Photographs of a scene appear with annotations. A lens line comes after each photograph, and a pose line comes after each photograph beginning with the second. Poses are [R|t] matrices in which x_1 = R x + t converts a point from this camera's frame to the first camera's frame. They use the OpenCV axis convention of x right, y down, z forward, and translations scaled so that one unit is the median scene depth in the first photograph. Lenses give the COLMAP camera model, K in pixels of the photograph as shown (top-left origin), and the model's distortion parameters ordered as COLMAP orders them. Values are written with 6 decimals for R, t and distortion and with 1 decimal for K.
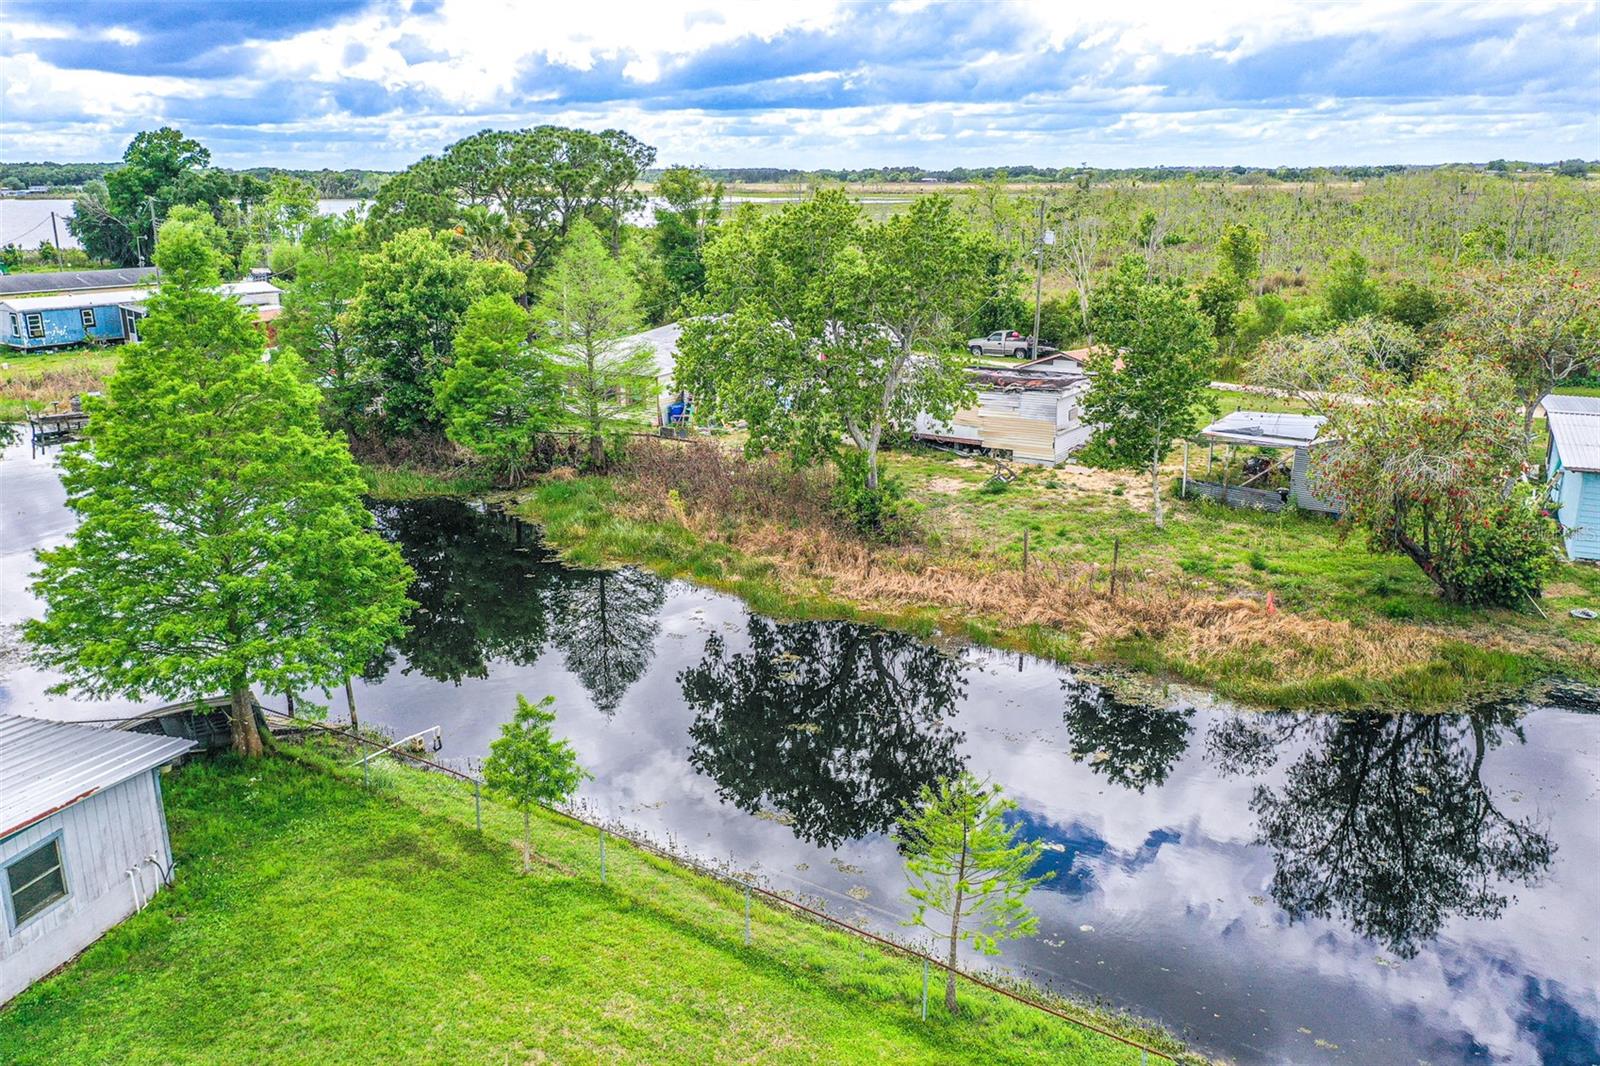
lens RADIAL K [[1273.1, 0, 798.8], [0, 1273.1, 529.6], [0, 0, 1]] dist [0.000594, 0.002763]
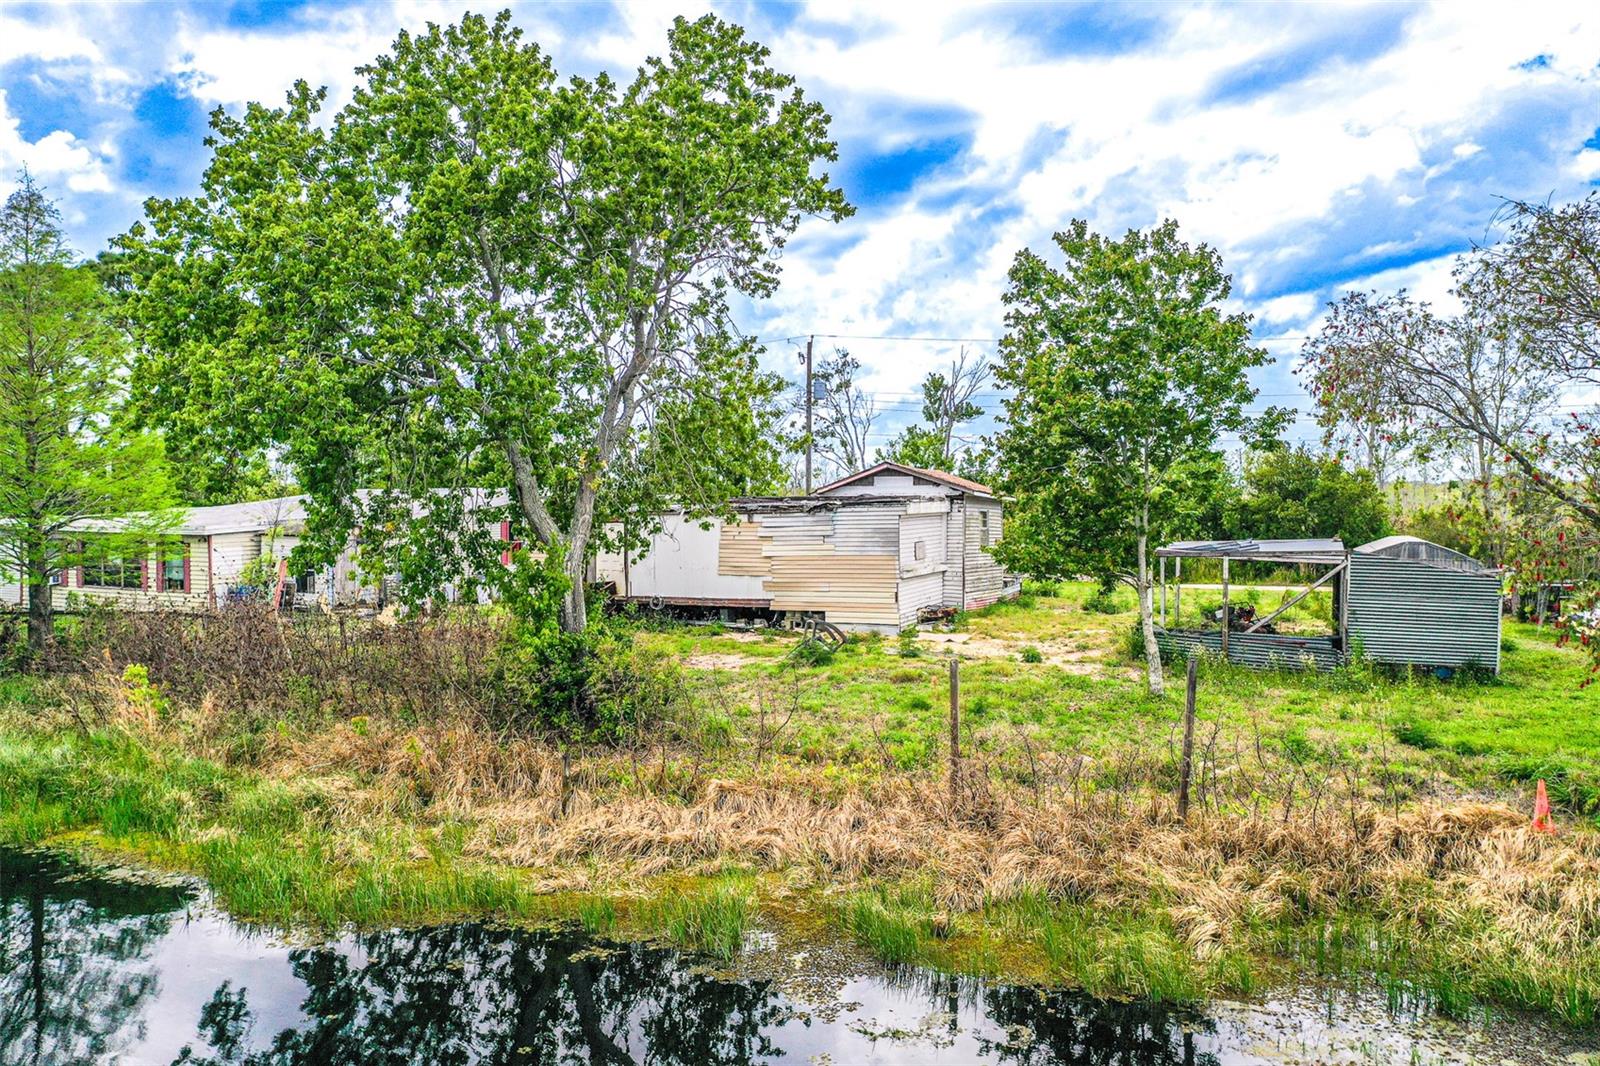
lens RADIAL K [[1273.1, 0, 812.4], [0, 1273.1, 530.2], [0, 0, 1]] dist [0.000594, 0.002763]
pose [[0.973035, 0.004182, 0.230618, 0.035901], [0.052255, 0.969843, -0.238064, 0.048085], [-0.224659, 0.243696, 0.943473, 0.550776]]
